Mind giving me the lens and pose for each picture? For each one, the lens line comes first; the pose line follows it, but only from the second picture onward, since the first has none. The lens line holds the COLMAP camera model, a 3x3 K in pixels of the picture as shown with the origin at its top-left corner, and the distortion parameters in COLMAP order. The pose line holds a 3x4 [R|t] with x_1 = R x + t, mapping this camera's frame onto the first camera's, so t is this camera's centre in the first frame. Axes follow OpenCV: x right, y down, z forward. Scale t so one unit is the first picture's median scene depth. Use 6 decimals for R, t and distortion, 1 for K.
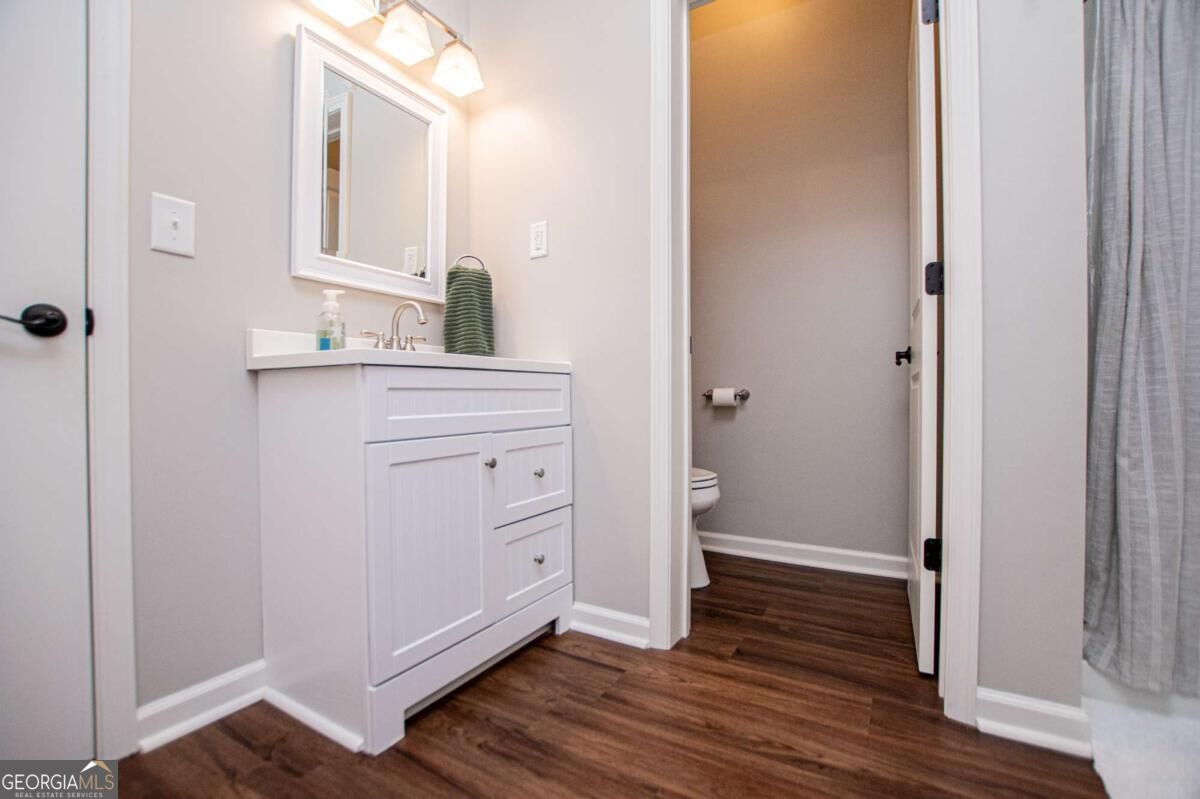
lens RADIAL K [[531.9, 0, 607.8], [0, 531.9, 399.0], [0, 0, 1]] dist [-0.026580, 0.000956]
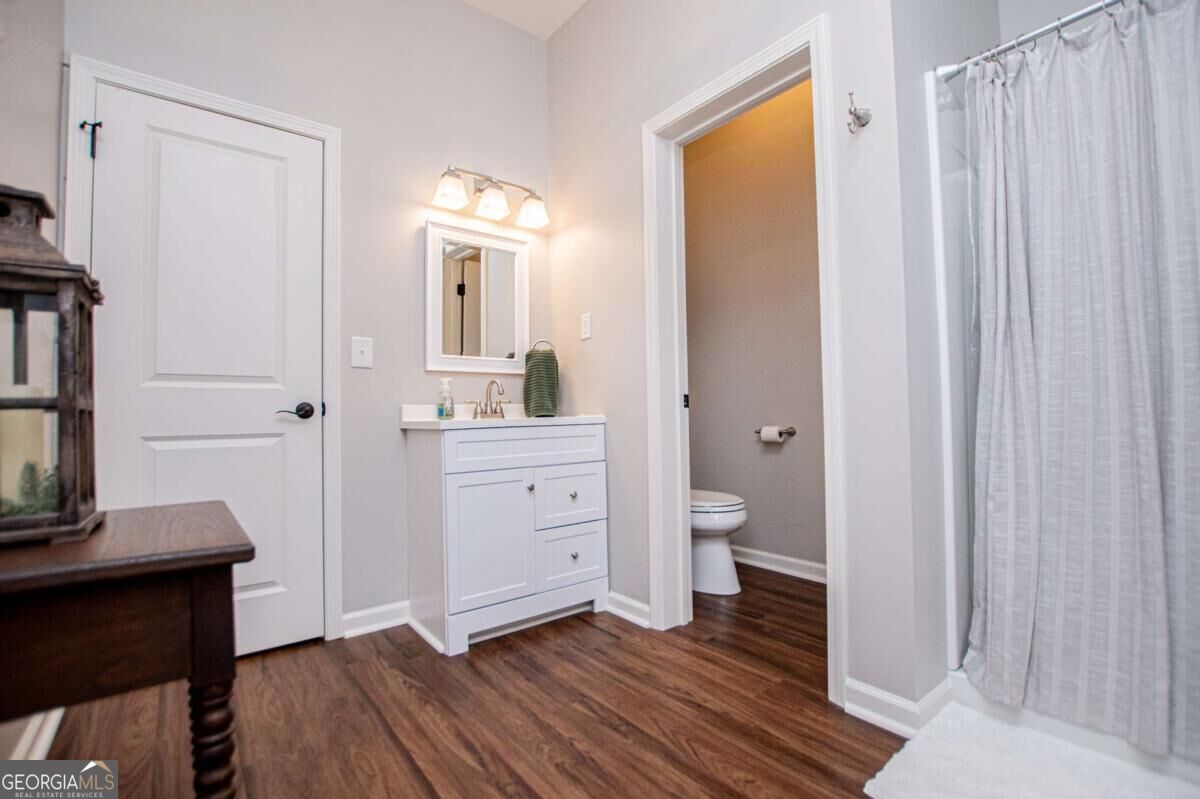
lens RADIAL K [[539.8, 0, 608.7], [0, 539.8, 398.7], [0, 0, 1]] dist [-0.024404, -0.000304]
pose [[0.932470, -0.026750, -0.360256, 0.577521], [0.014661, 0.999235, -0.036247, -0.078583], [0.360950, 0.028518, 0.932149, -0.393917]]
